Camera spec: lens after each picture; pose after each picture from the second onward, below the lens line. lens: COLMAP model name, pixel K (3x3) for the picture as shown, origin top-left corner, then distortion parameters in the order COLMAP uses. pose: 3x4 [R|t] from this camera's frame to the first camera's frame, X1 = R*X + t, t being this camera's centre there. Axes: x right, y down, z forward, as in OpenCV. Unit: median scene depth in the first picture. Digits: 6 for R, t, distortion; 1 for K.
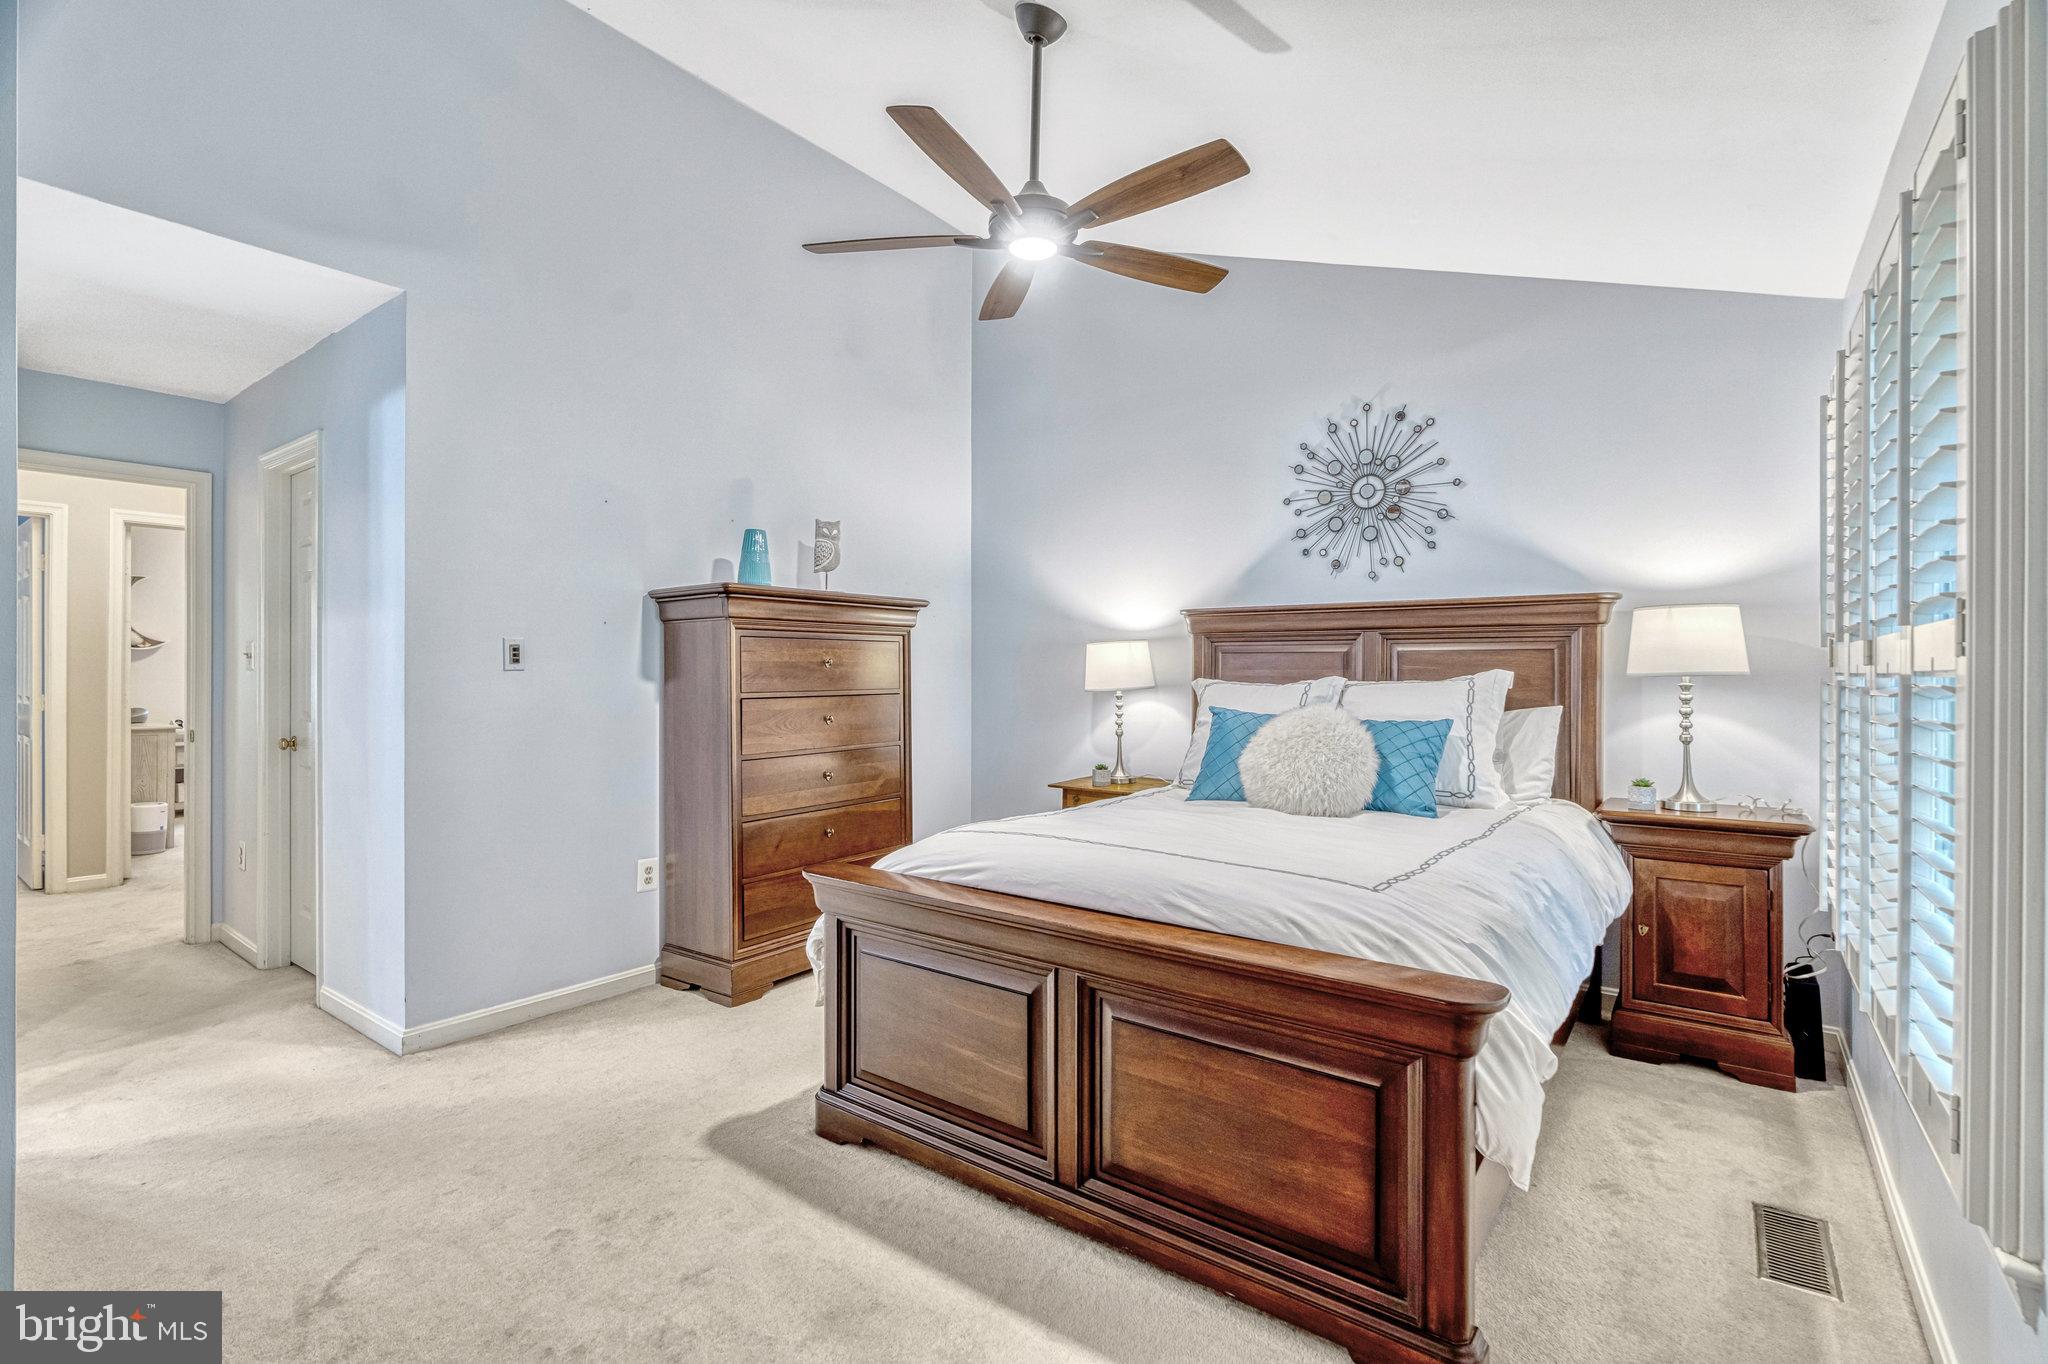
lens RADIAL K [[935.2, 0, 1036.8], [0, 935.2, 673.1], [0, 0, 1]] dist [-0.013017, 0.002611]
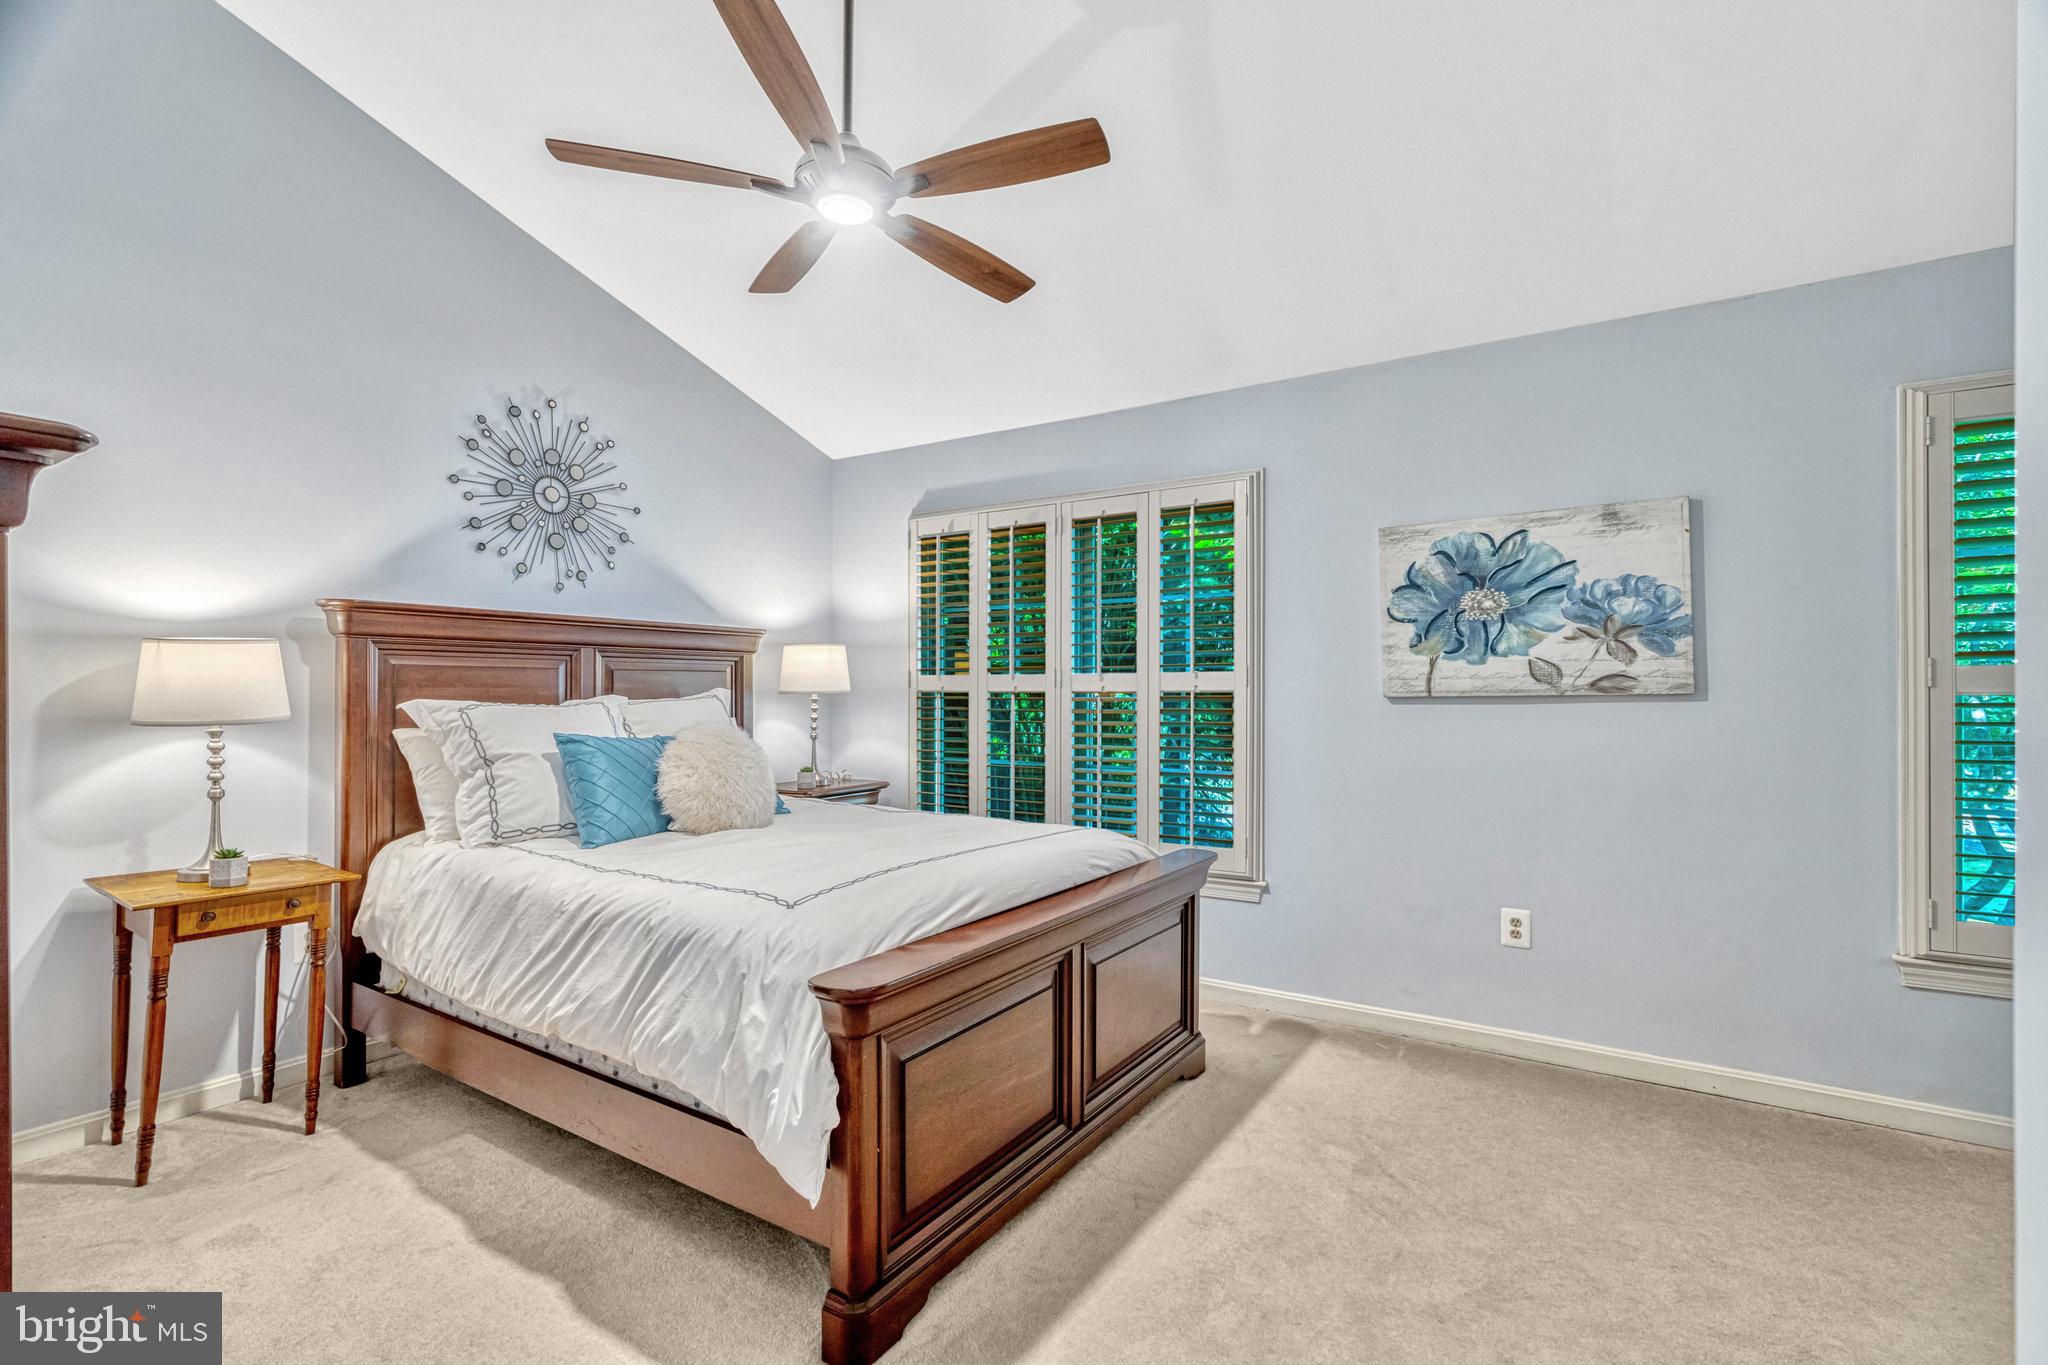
lens RADIAL K [[935.2, 0, 1038.3], [0, 935.2, 679.0], [0, 0, 1]] dist [-0.013017, 0.002611]
pose [[-0.063909, 0.022044, 0.997712, -0.585057], [0.013308, 0.999686, -0.021235, 0.012405], [-0.997867, 0.011920, -0.064183, 0.581995]]
